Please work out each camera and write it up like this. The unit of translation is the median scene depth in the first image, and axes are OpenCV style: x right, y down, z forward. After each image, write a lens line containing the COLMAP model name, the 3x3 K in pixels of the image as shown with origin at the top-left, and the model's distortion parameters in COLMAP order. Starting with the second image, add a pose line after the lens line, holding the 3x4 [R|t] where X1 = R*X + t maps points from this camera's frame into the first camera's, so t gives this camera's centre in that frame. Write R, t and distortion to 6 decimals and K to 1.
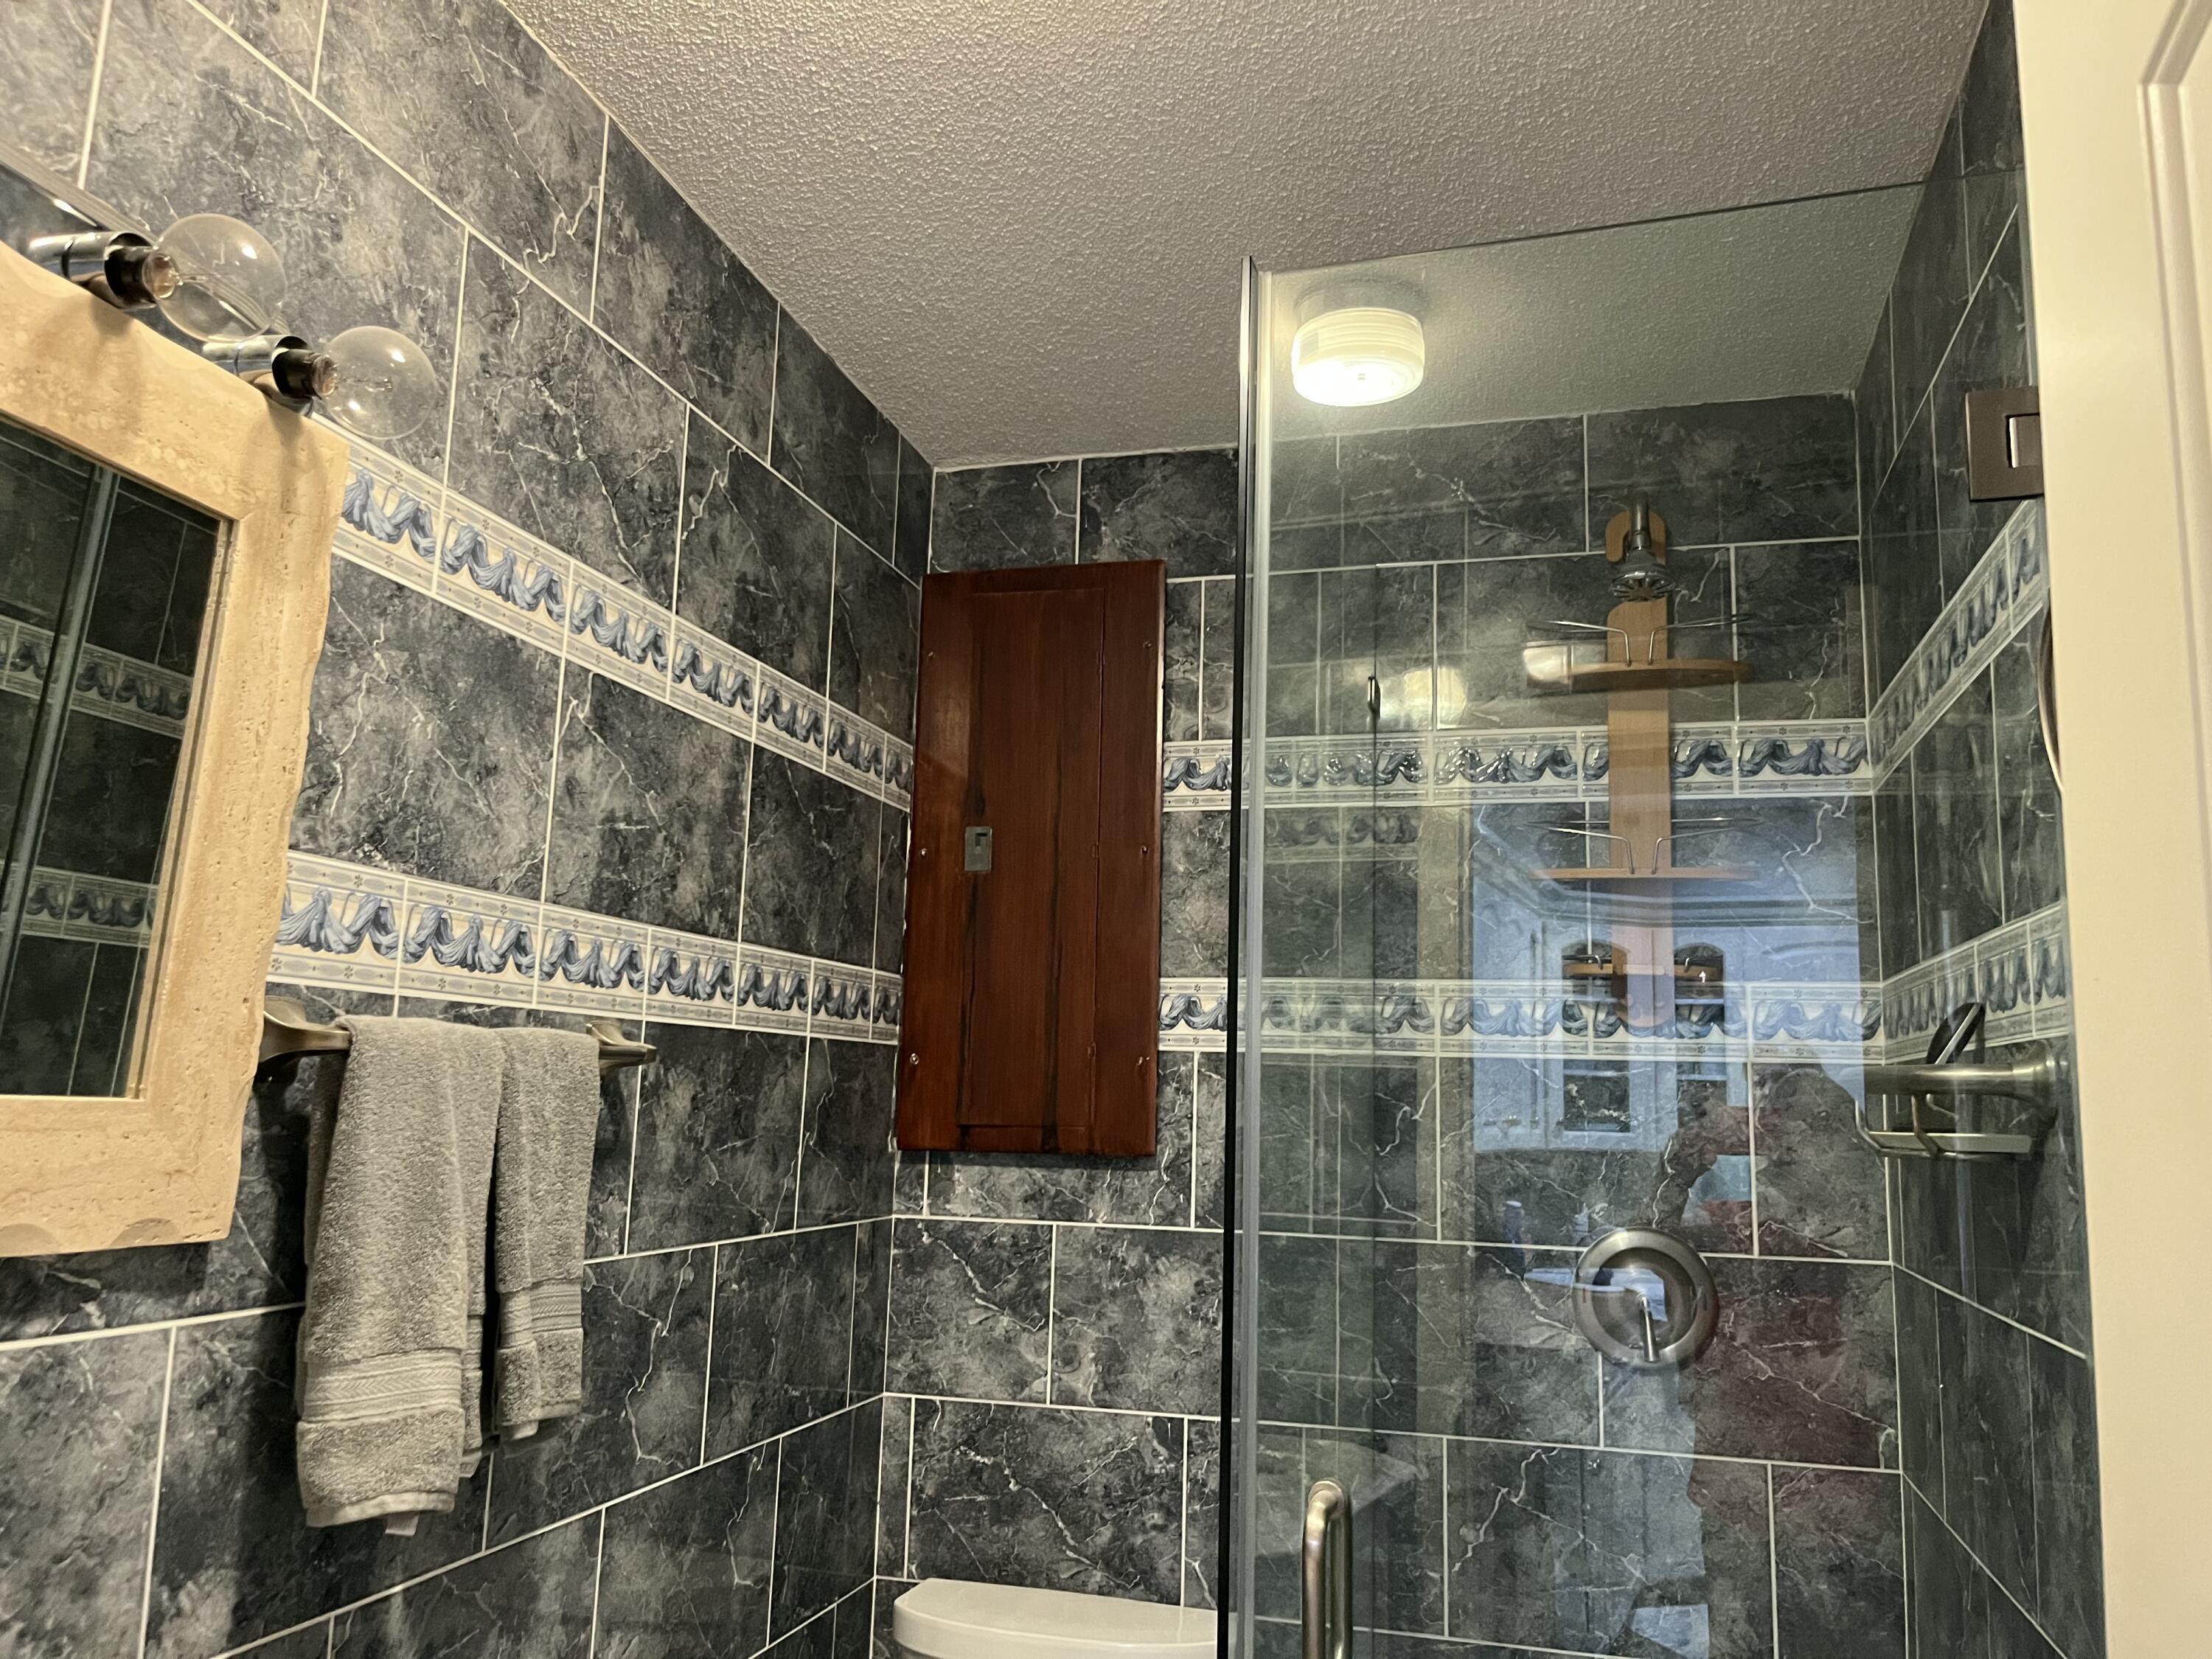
lens RADIAL K [[1673.9, 0, 1102.3], [0, 1673.9, 821.9], [0, 0, 1]] dist [0.041085, -0.045138]
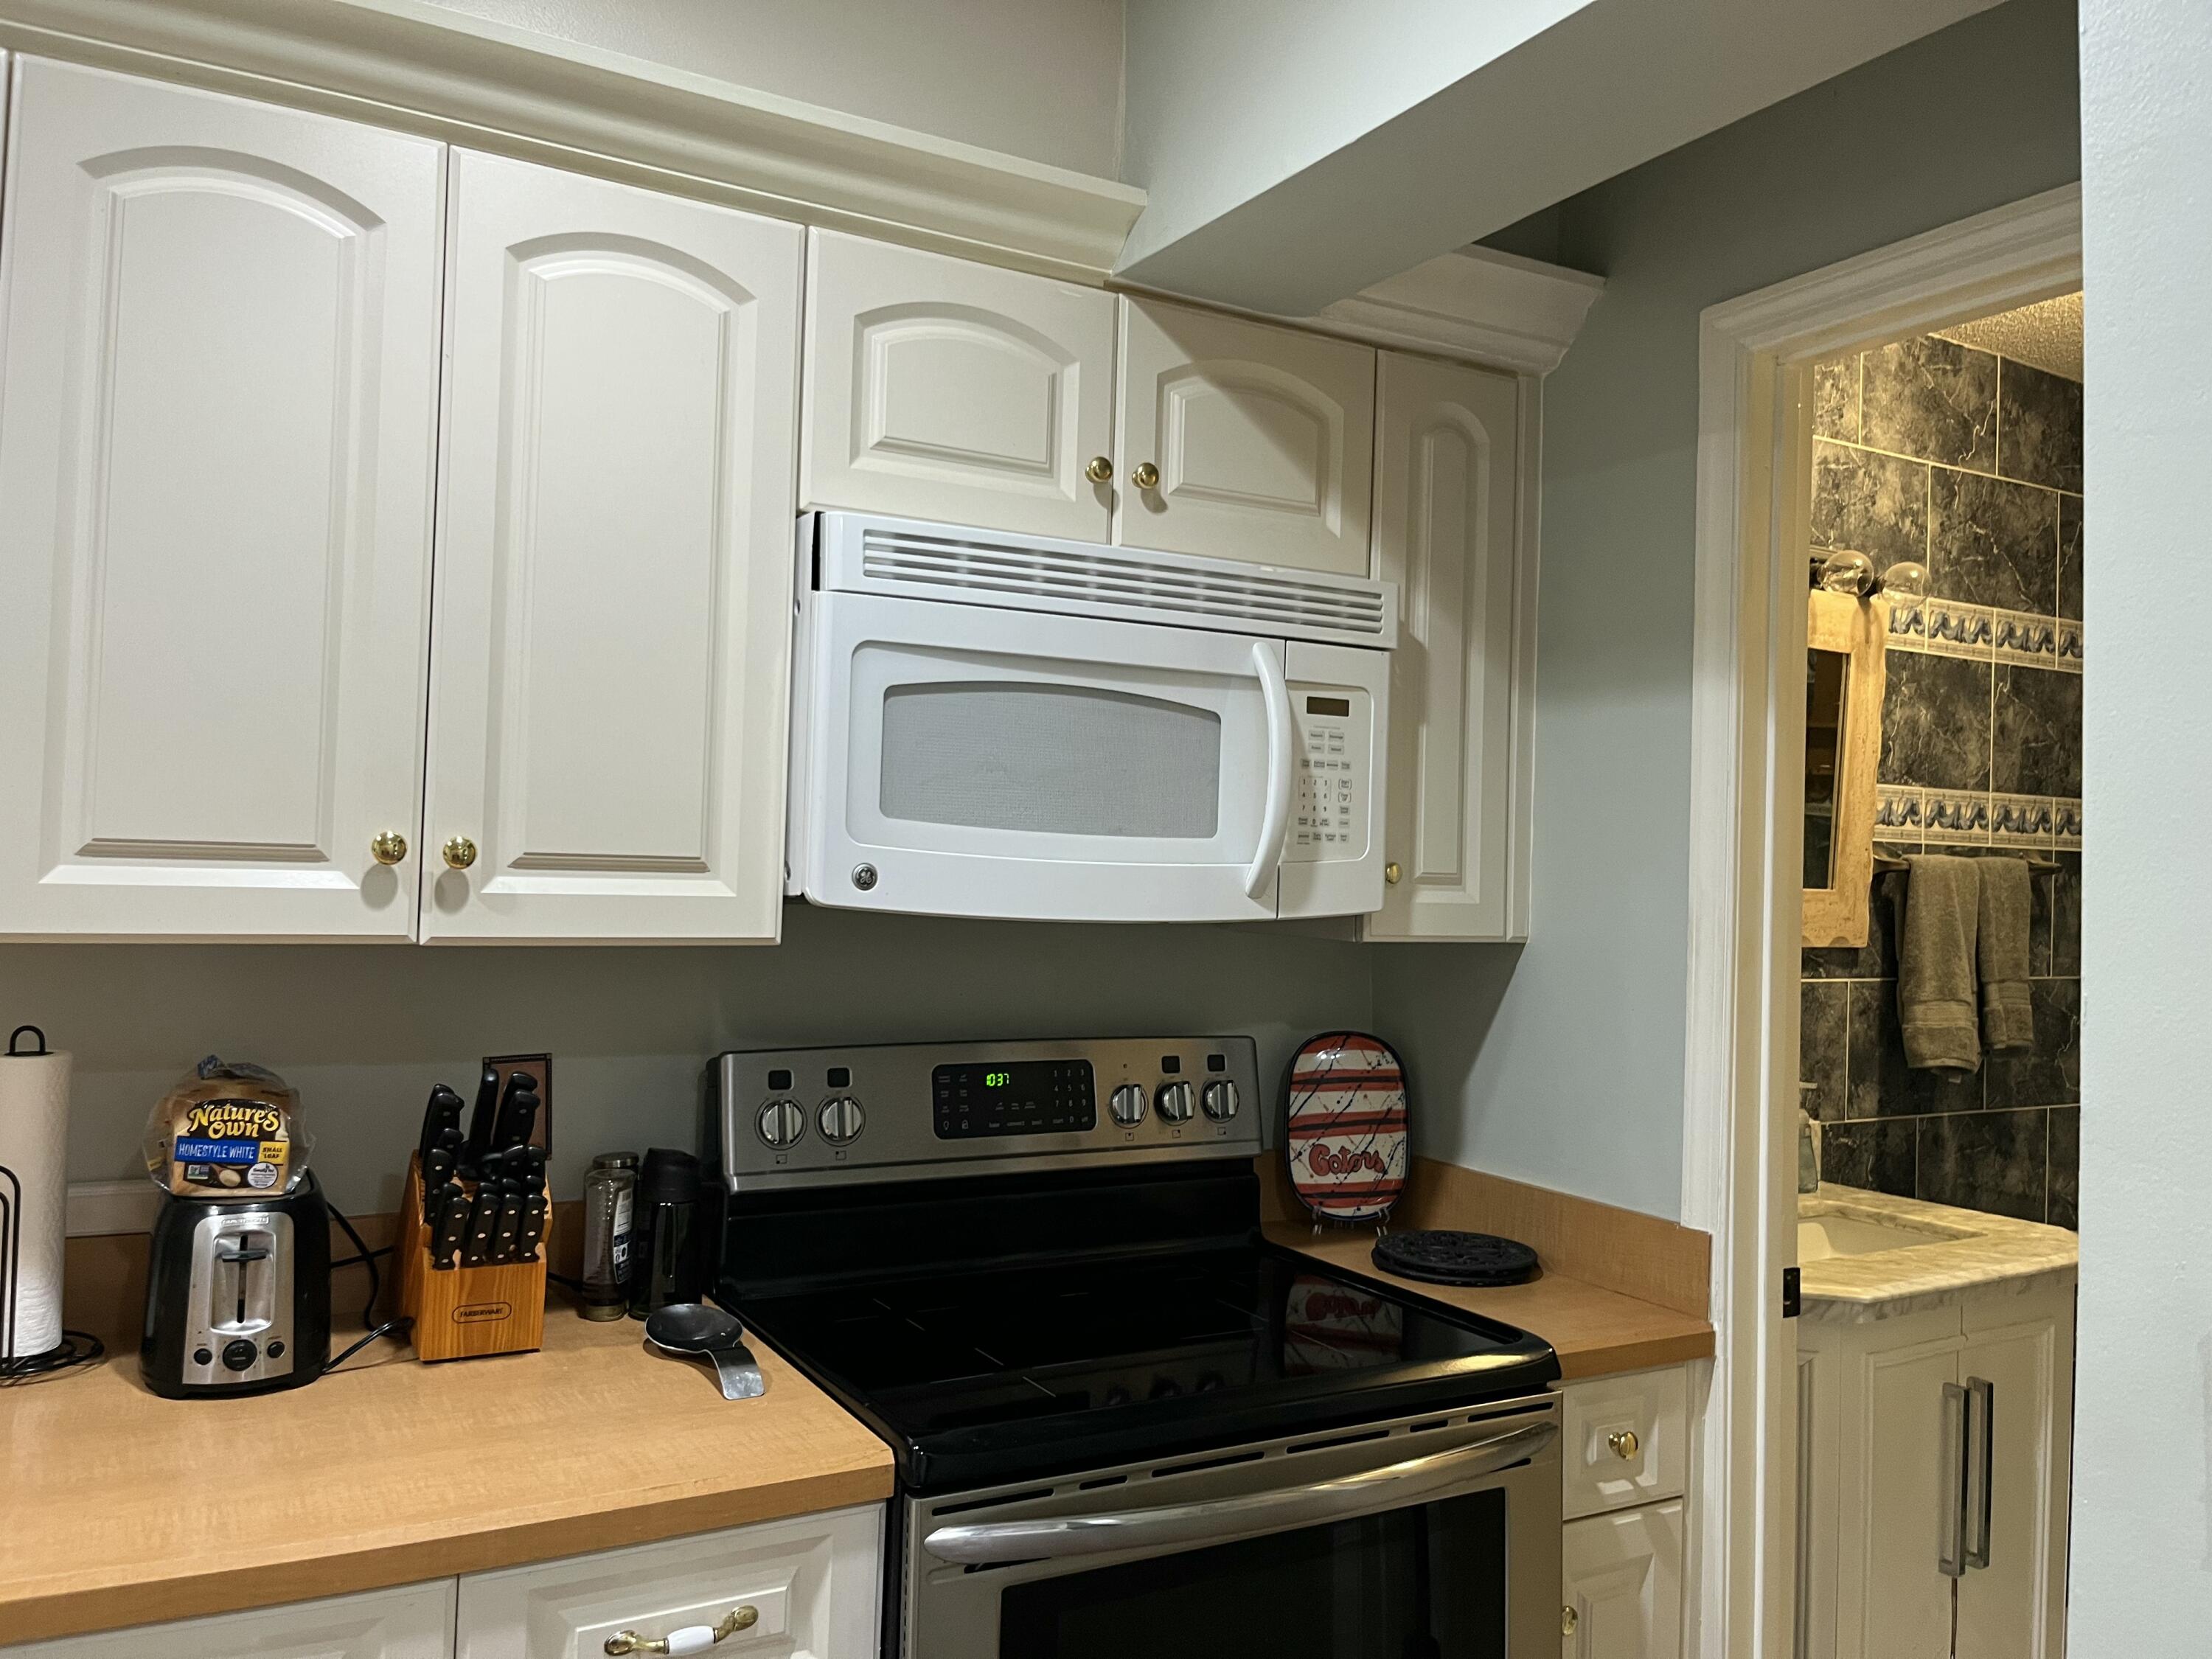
lens RADIAL K [[1673.9, 0, 1090.7], [0, 1673.9, 828.0], [0, 0, 1]] dist [0.041085, -0.045138]
pose [[0.704617, -0.025264, -0.709138, 0.341593], [0.109563, 0.991255, 0.073549, -0.182737], [0.701079, -0.129519, 0.701223, -1.193590]]
